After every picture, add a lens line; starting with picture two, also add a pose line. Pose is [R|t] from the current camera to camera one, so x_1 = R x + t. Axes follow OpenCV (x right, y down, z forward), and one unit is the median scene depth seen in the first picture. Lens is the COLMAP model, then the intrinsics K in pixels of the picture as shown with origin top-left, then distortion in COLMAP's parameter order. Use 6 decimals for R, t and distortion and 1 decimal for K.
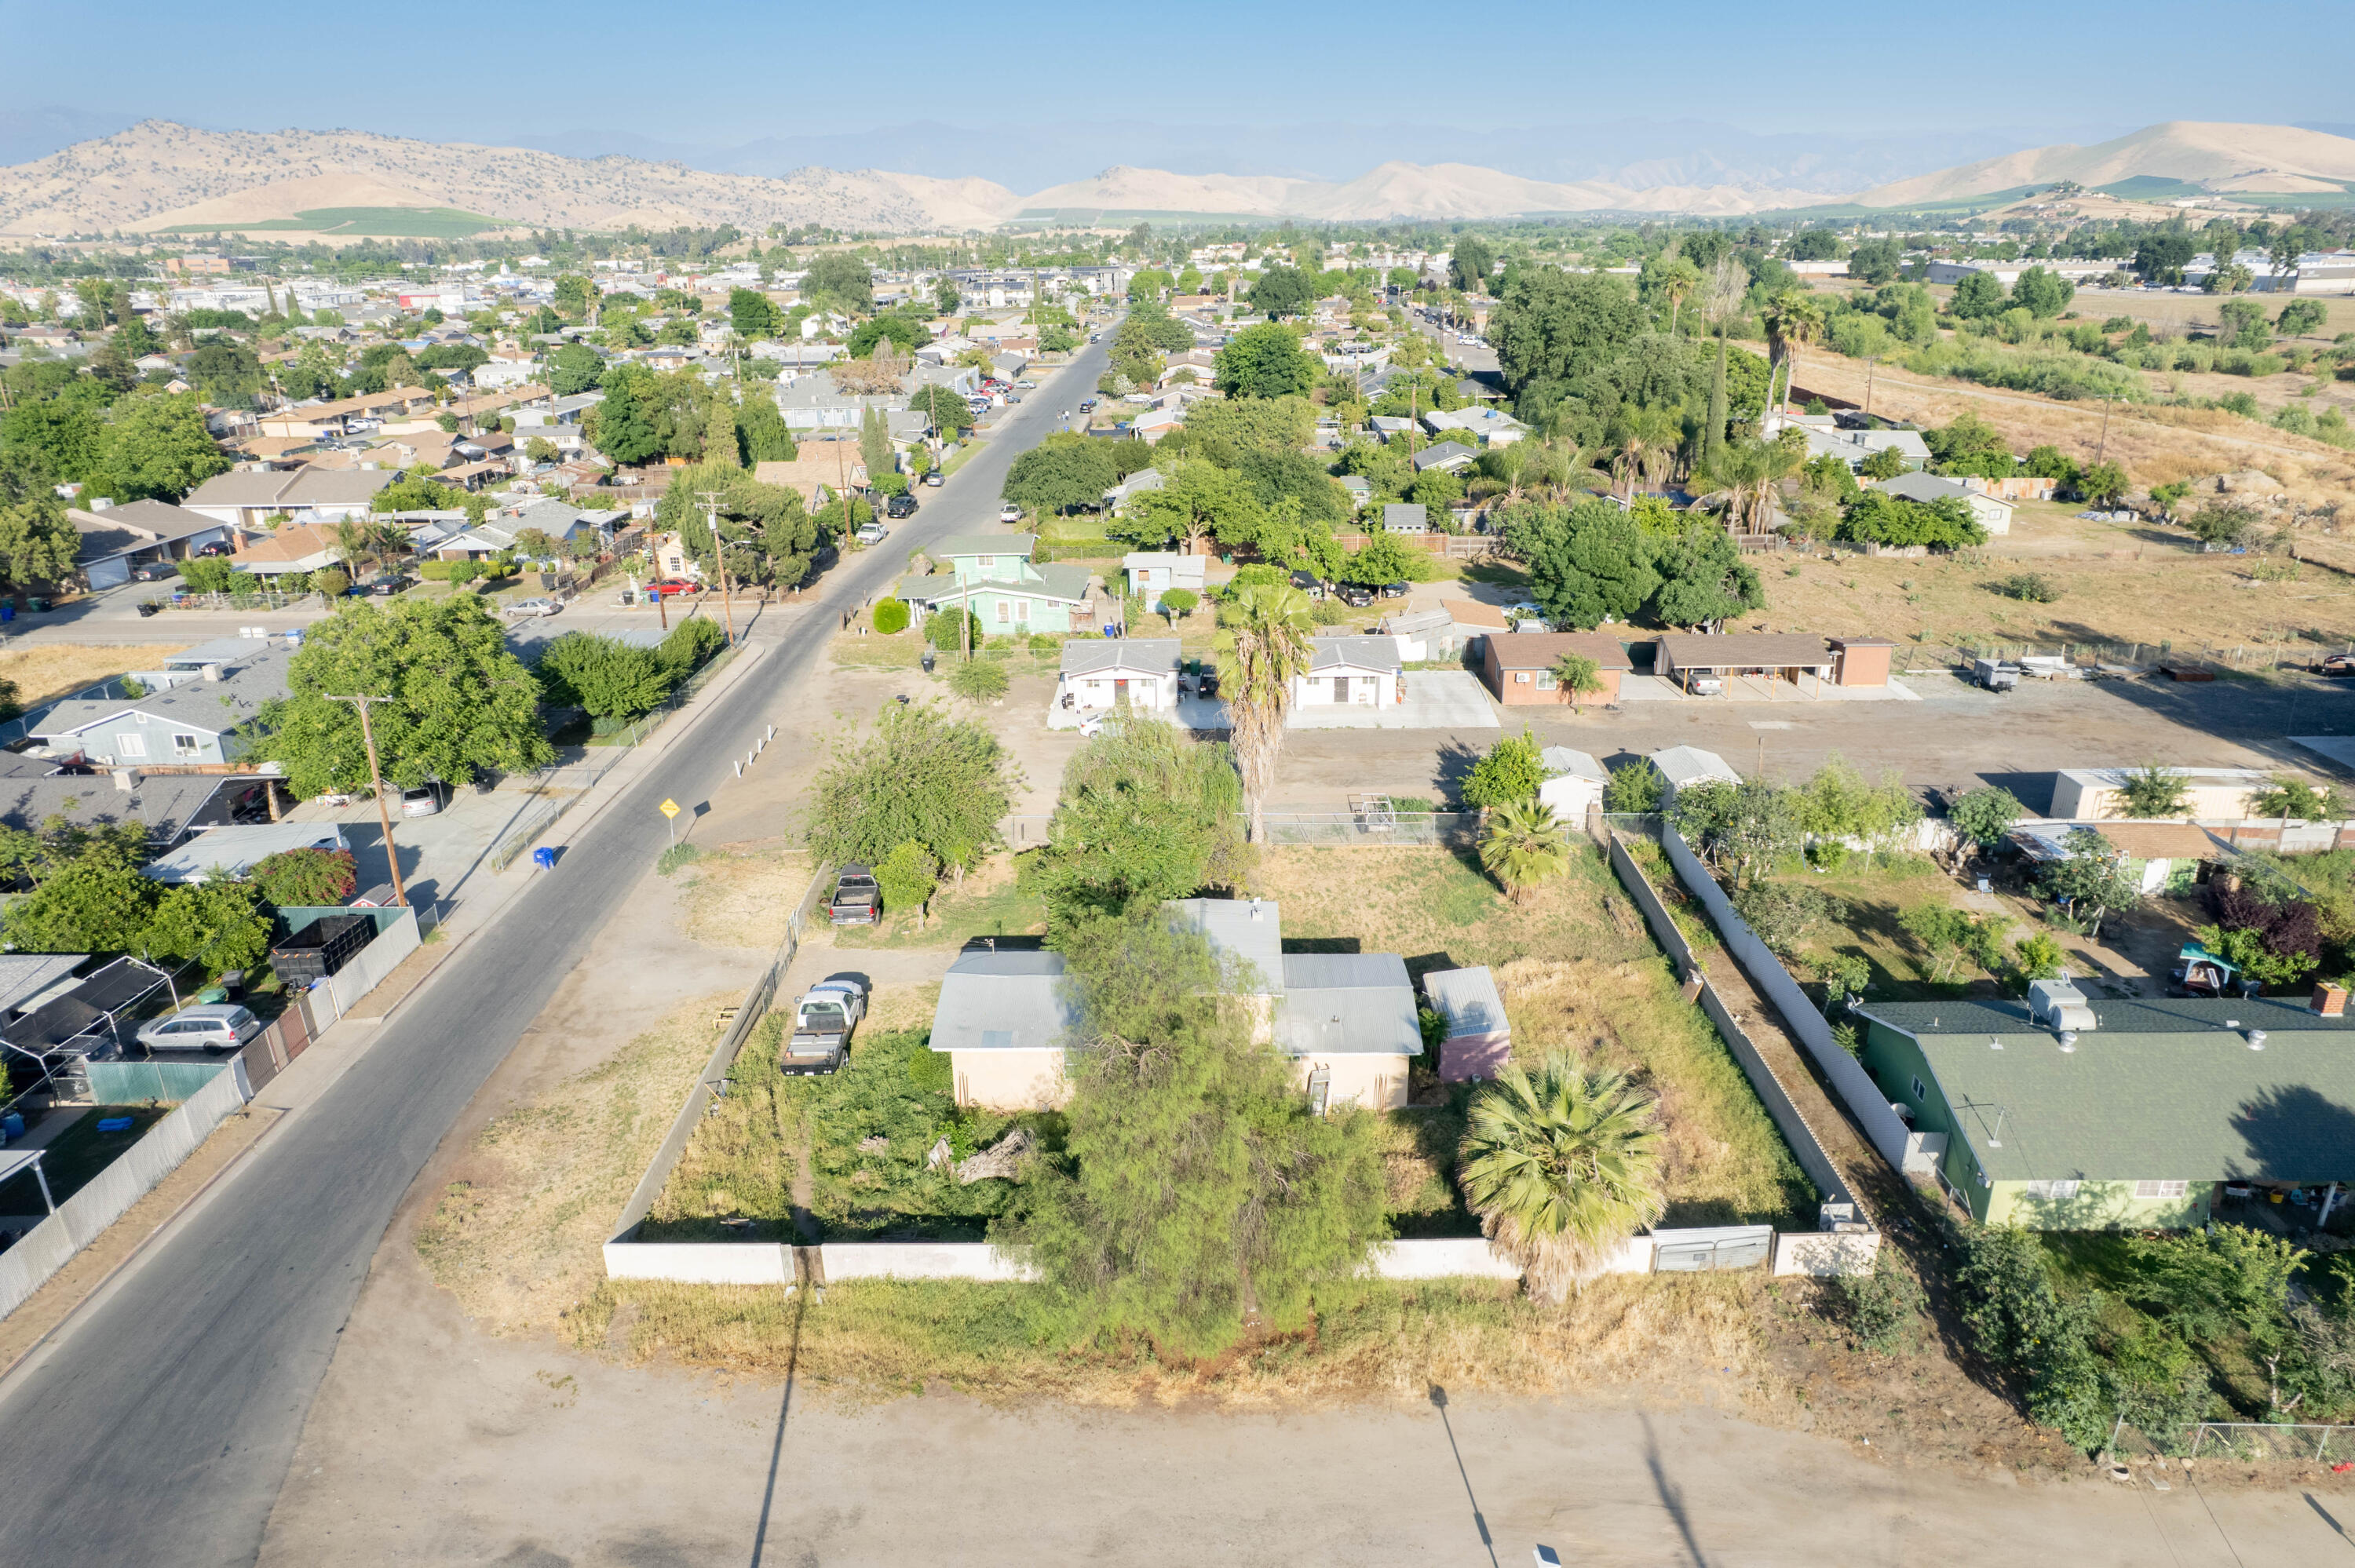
lens RADIAL K [[1499.0, 0, 1196.5], [0, 1499.0, 804.0], [0, 0, 1]] dist [-0.071596, 0.076921]
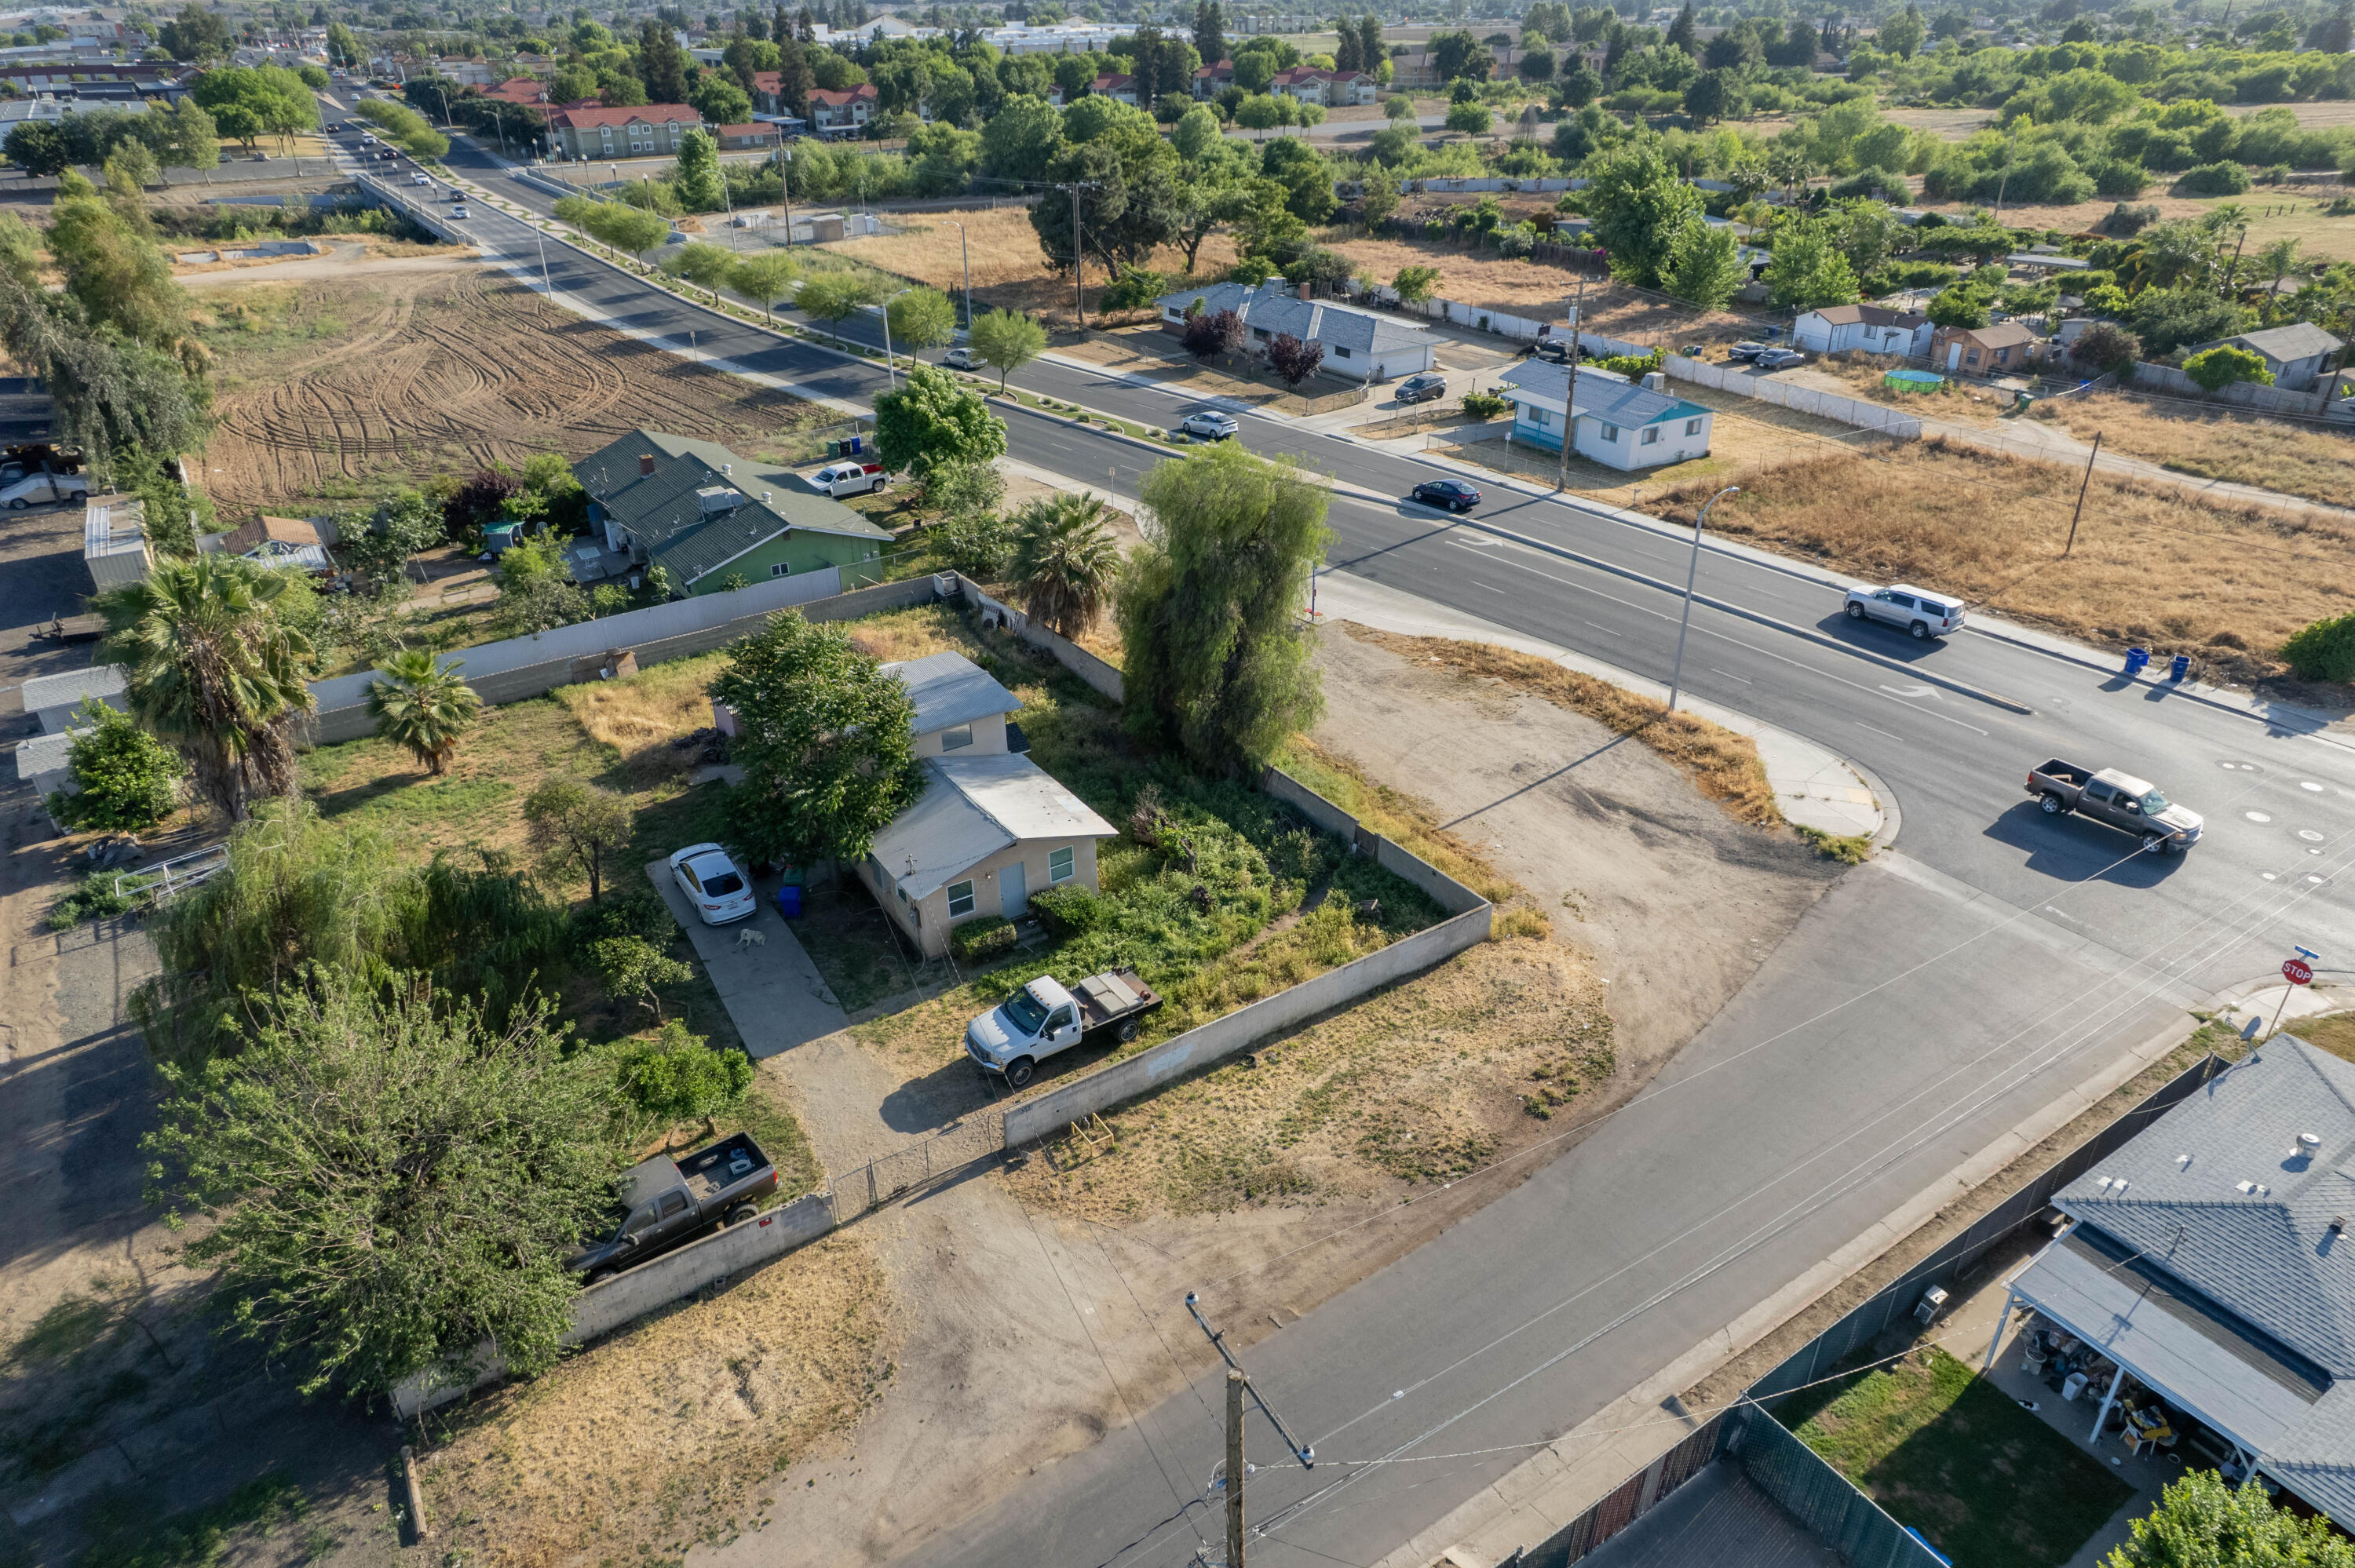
lens RADIAL K [[1499.0, 0, 1196.5], [0, 1499.0, 804.0], [0, 0, 1]] dist [-0.071596, 0.076921]
pose [[-0.568496, -0.387117, 0.725915, -0.410812], [0.315075, 0.712645, 0.626789, -0.197665], [-0.759961, 0.585045, -0.283165, 0.565169]]
